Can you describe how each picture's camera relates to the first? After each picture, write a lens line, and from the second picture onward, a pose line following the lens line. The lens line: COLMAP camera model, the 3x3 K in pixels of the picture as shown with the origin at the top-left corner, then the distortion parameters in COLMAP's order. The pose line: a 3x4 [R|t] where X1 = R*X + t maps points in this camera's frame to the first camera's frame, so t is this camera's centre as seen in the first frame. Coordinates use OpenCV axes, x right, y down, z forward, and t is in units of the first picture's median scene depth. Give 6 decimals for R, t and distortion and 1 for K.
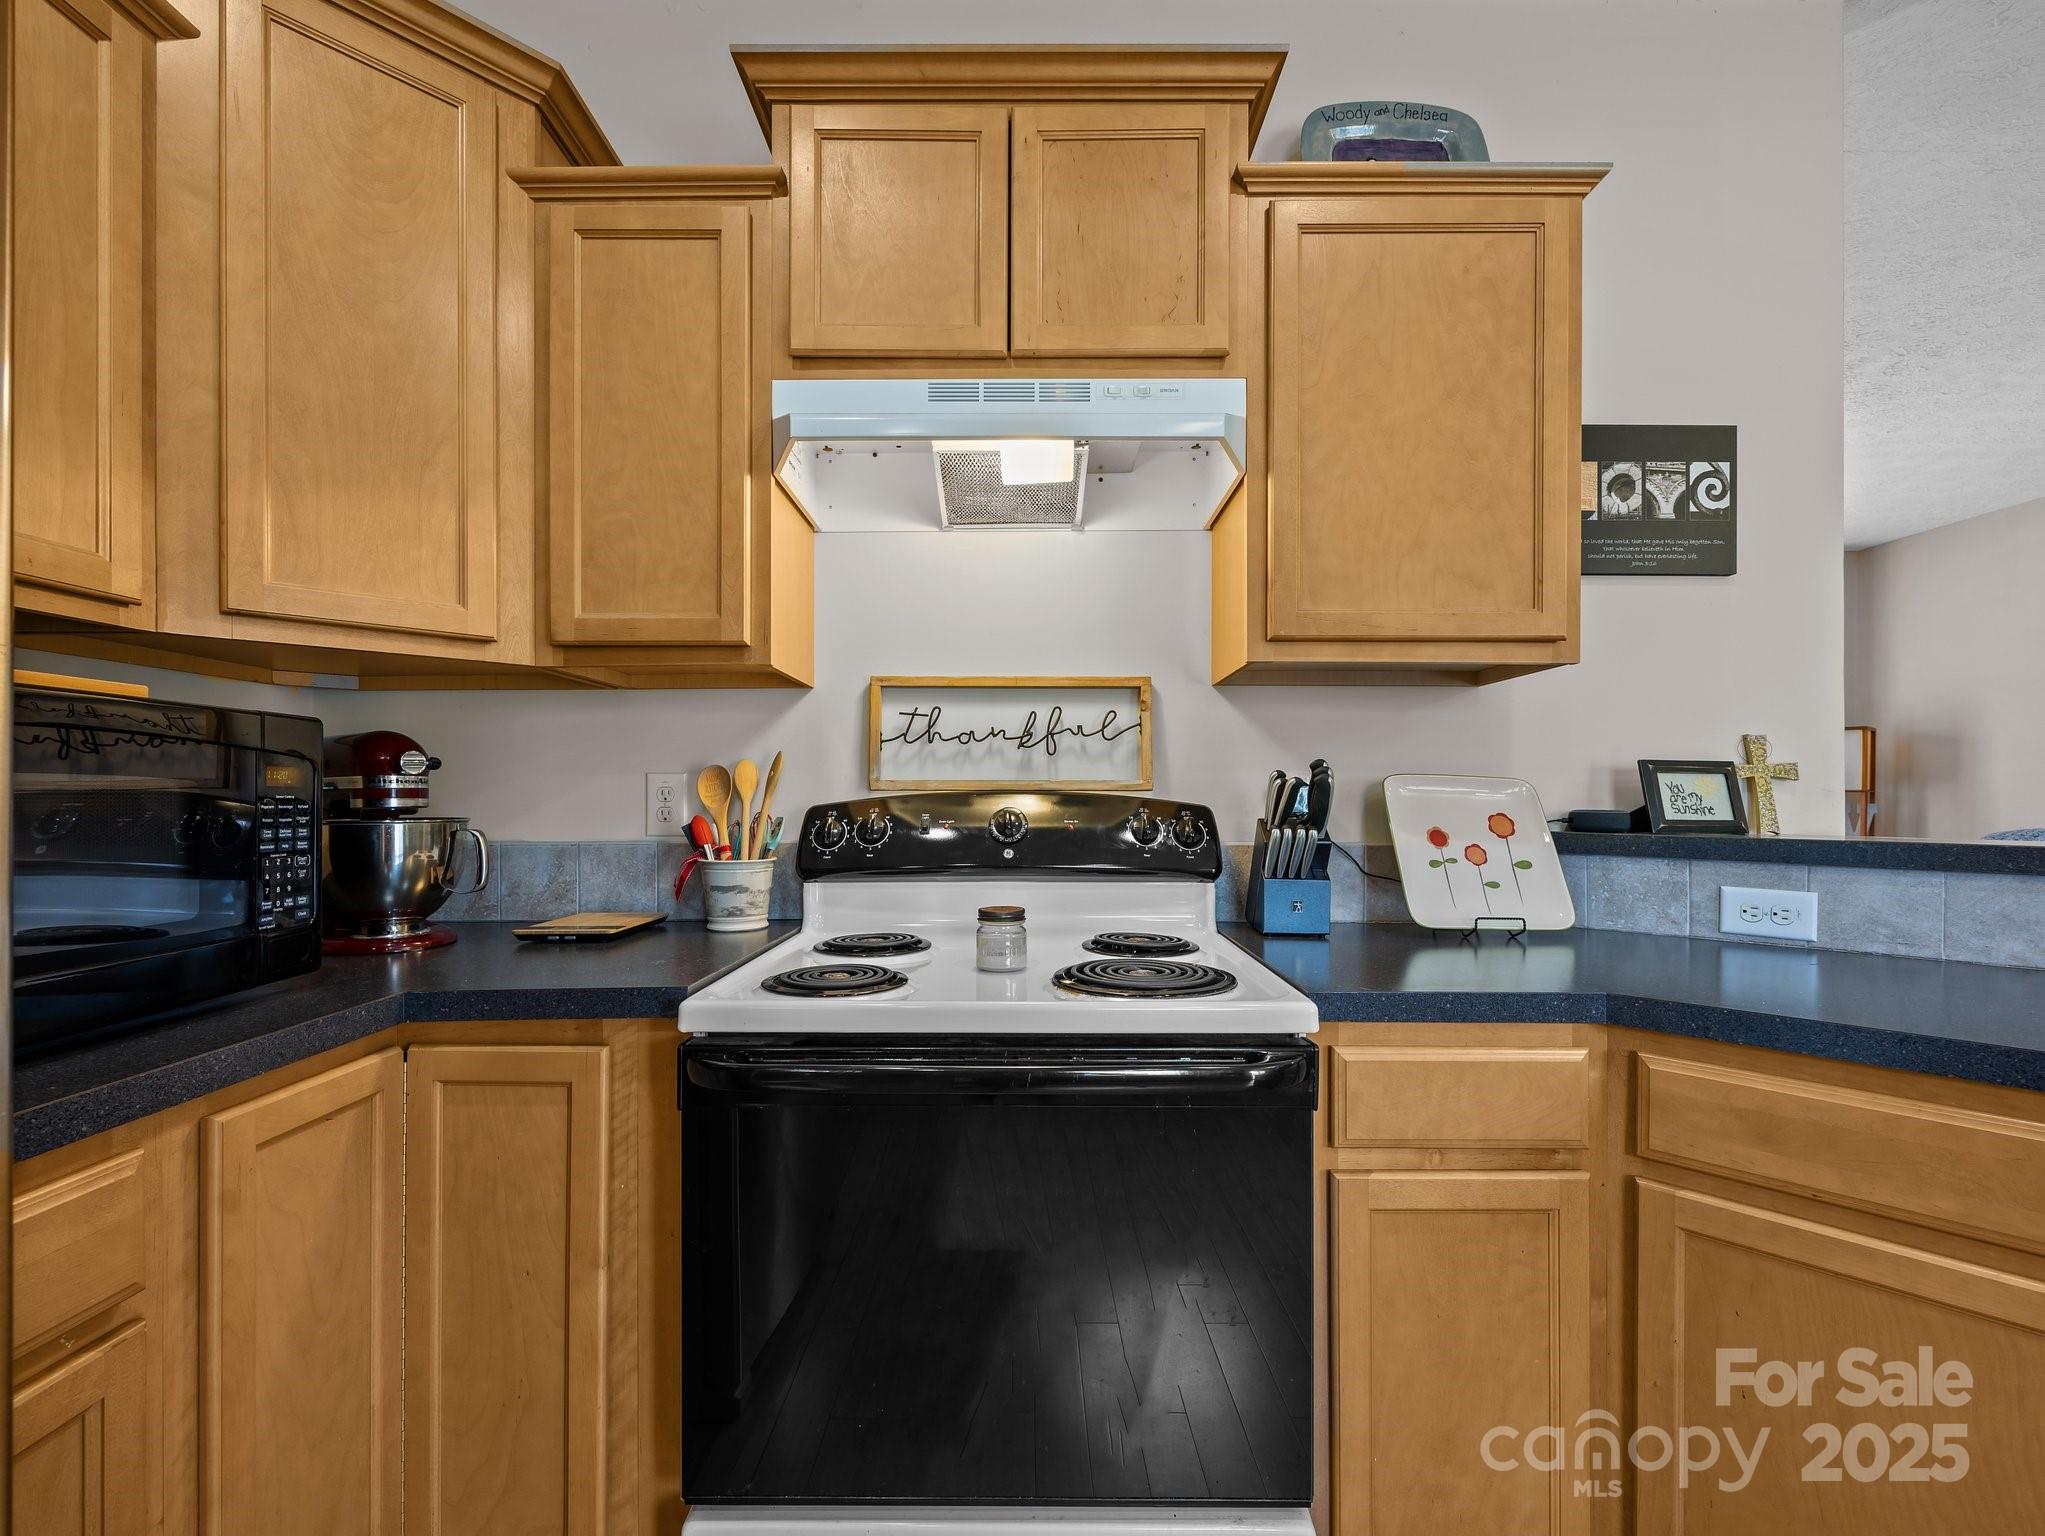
lens RADIAL K [[885.6, 0, 1027.6], [0, 885.6, 801.2], [0, 0, 1]] dist [-0.001581, 0.000718]
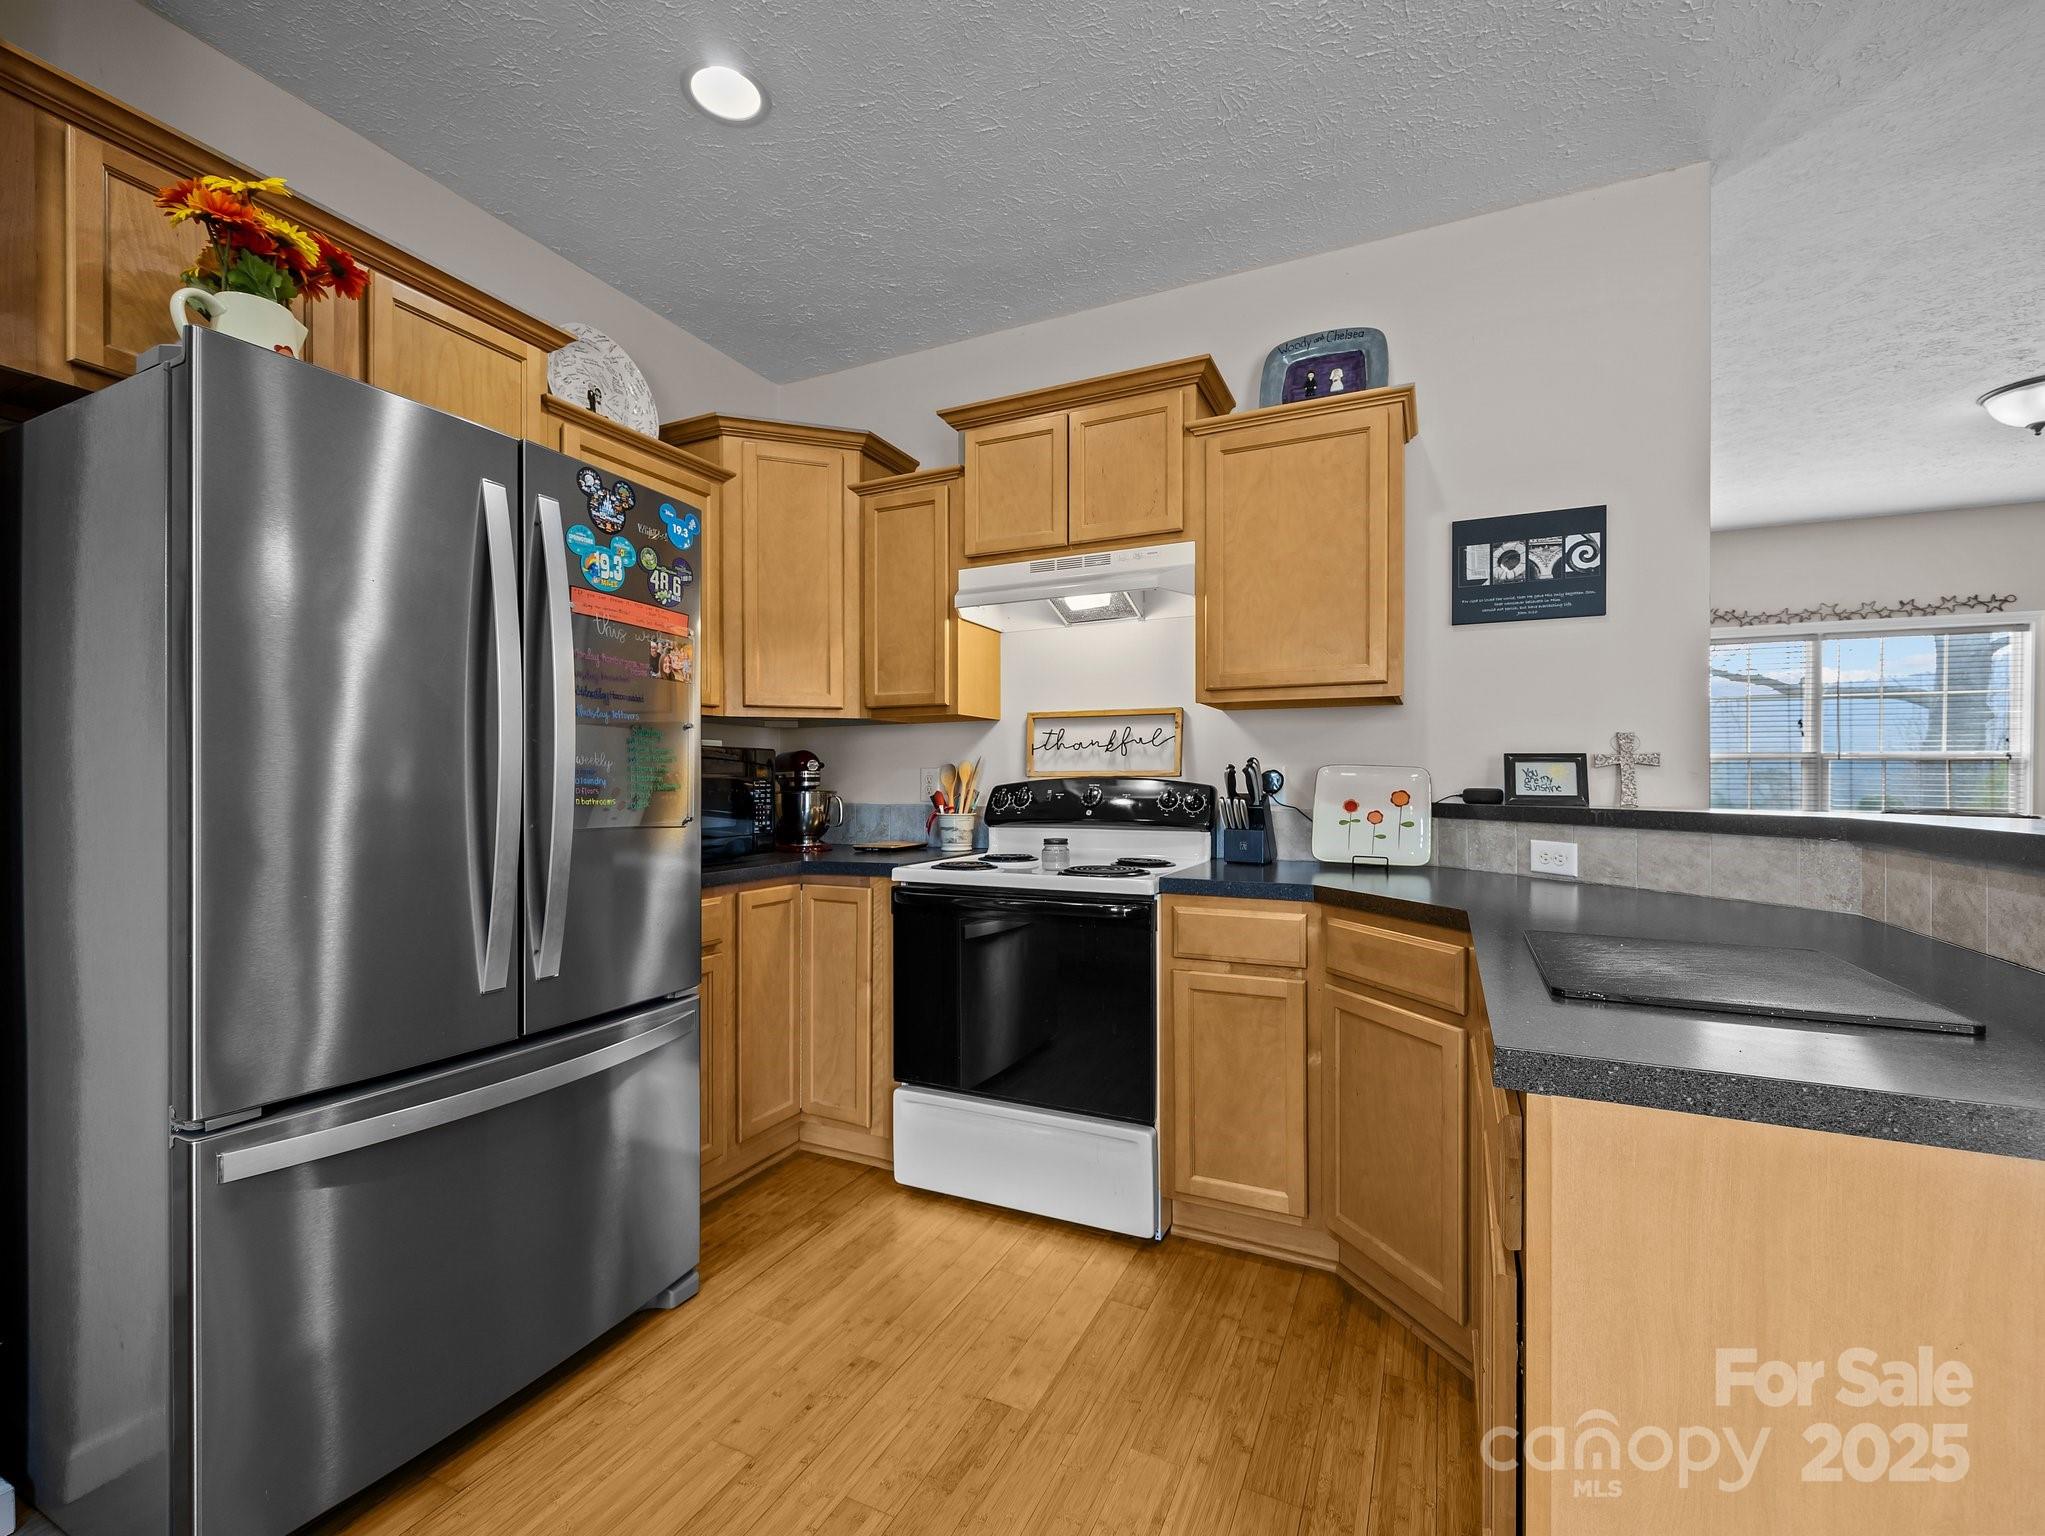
lens RADIAL K [[885.6, 0, 1031.0], [0, 885.6, 784.7], [0, 0, 1]] dist [-0.001581, 0.000718]
pose [[0.906380, -0.000650, -0.422464, 0.694999], [0.000854, 1.000000, 0.000293, 0.003802], [0.422463, -0.000627, 0.906380, -0.727674]]
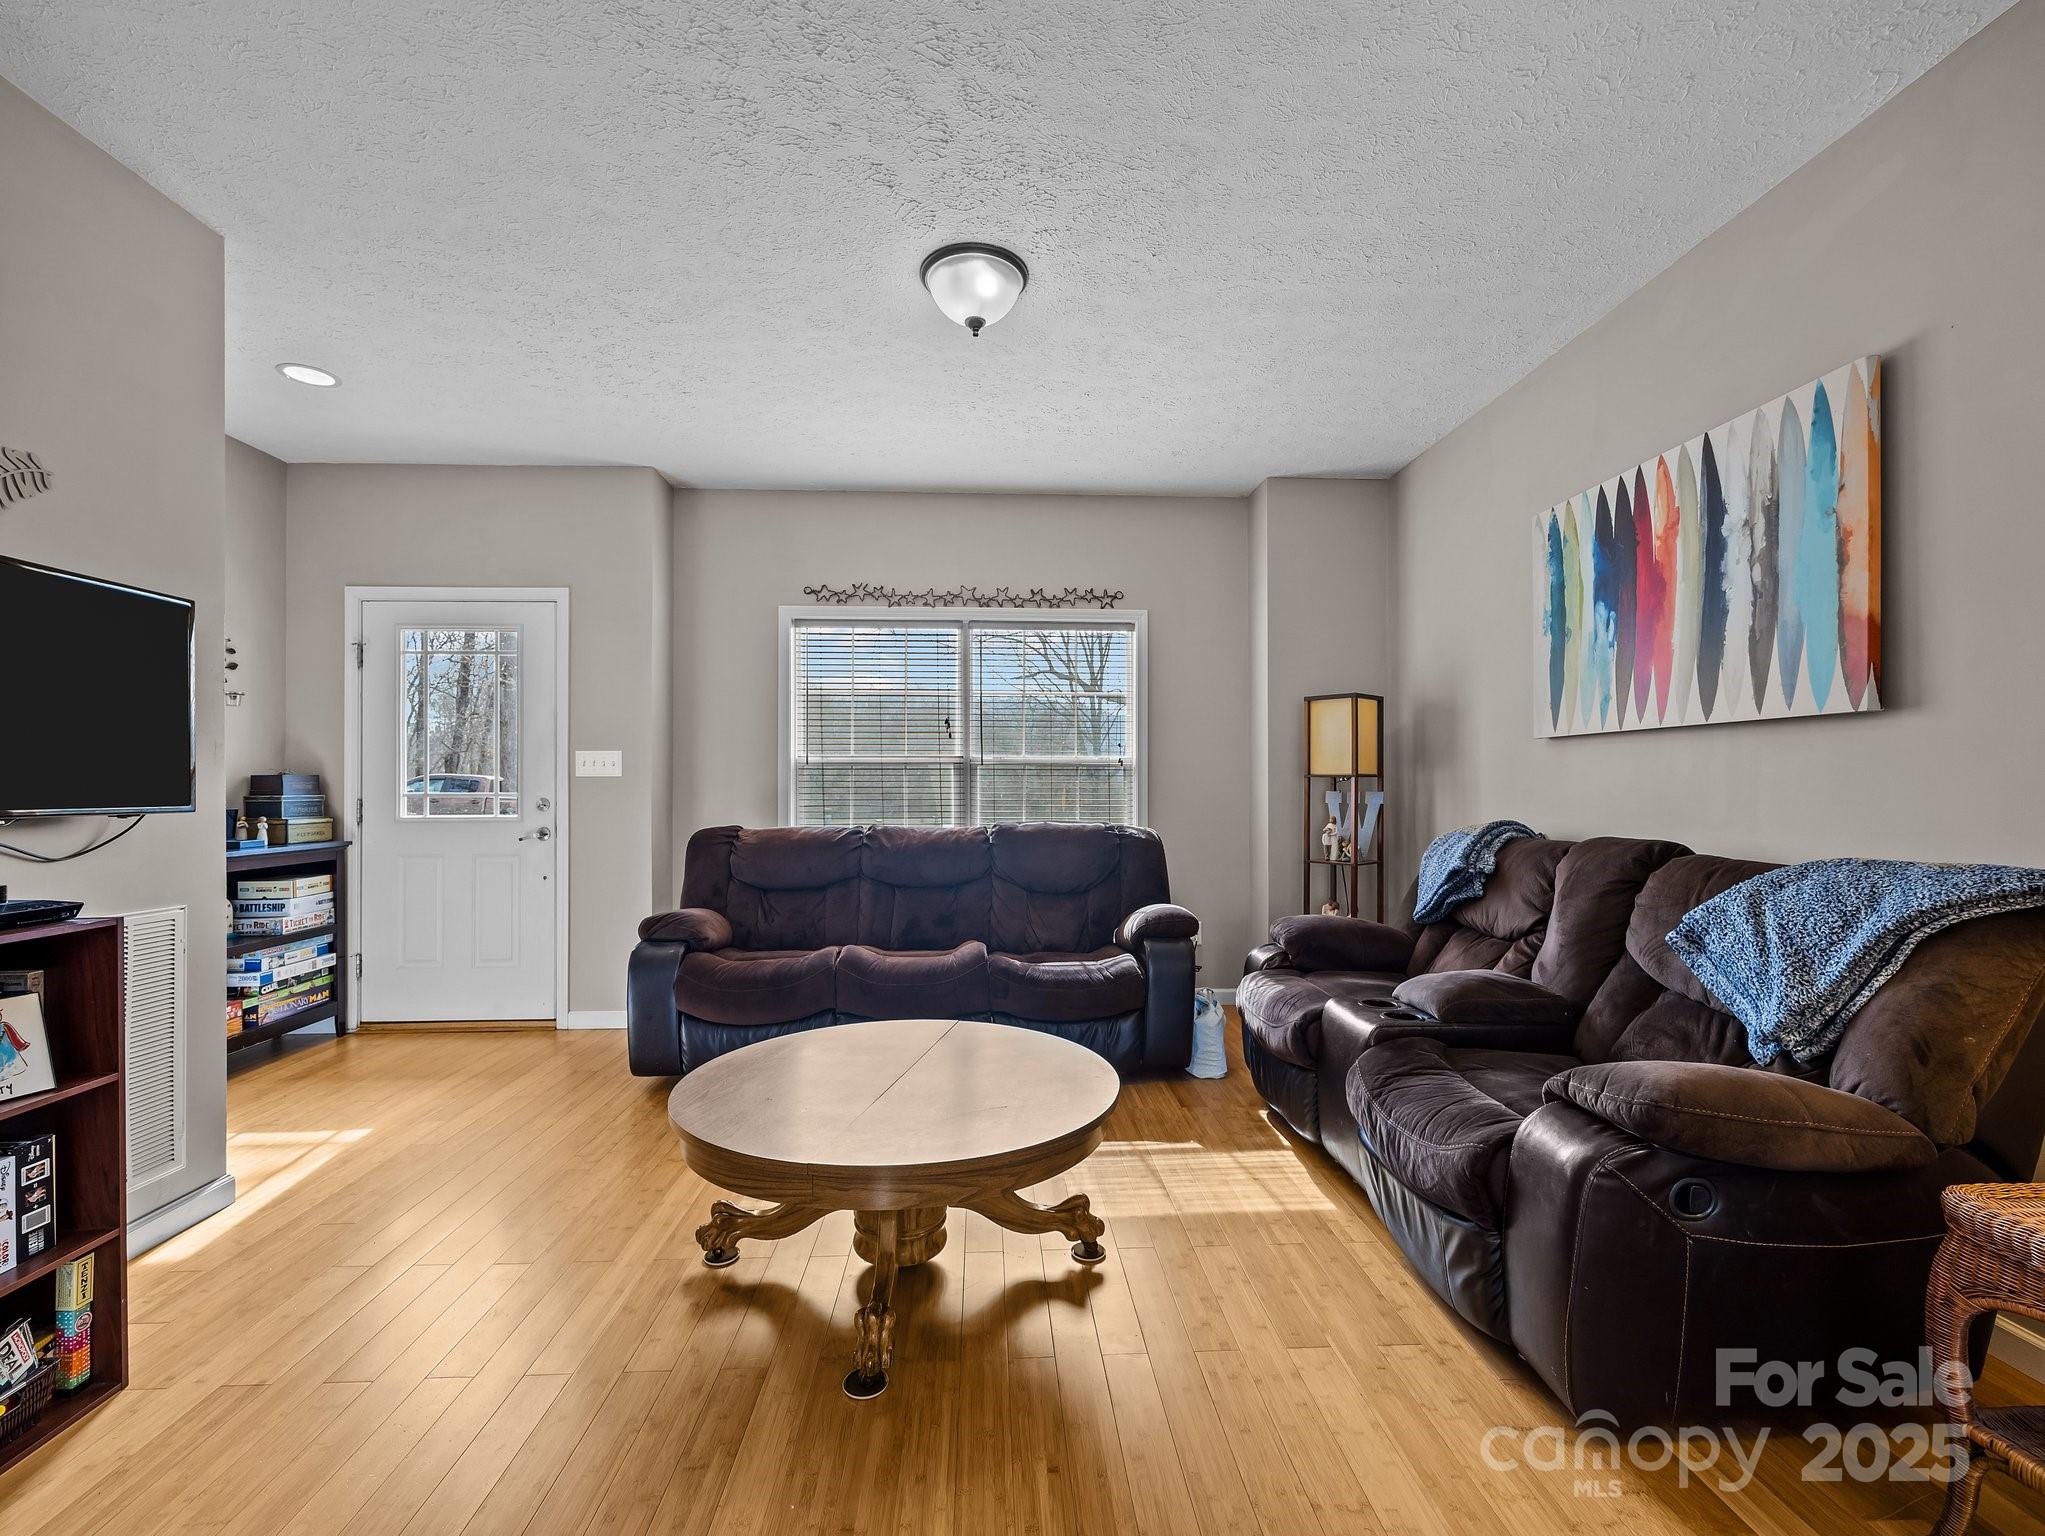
lens RADIAL K [[885.6, 0, 1023.1], [0, 885.6, 776.3], [0, 0, 1]] dist [-0.001581, 0.000718]
pose [[0.997893, -0.006600, 0.064549, 2.230428], [0.007599, 0.999855, -0.015239, -0.005001], [-0.064439, 0.015698, 0.997798, 0.896348]]
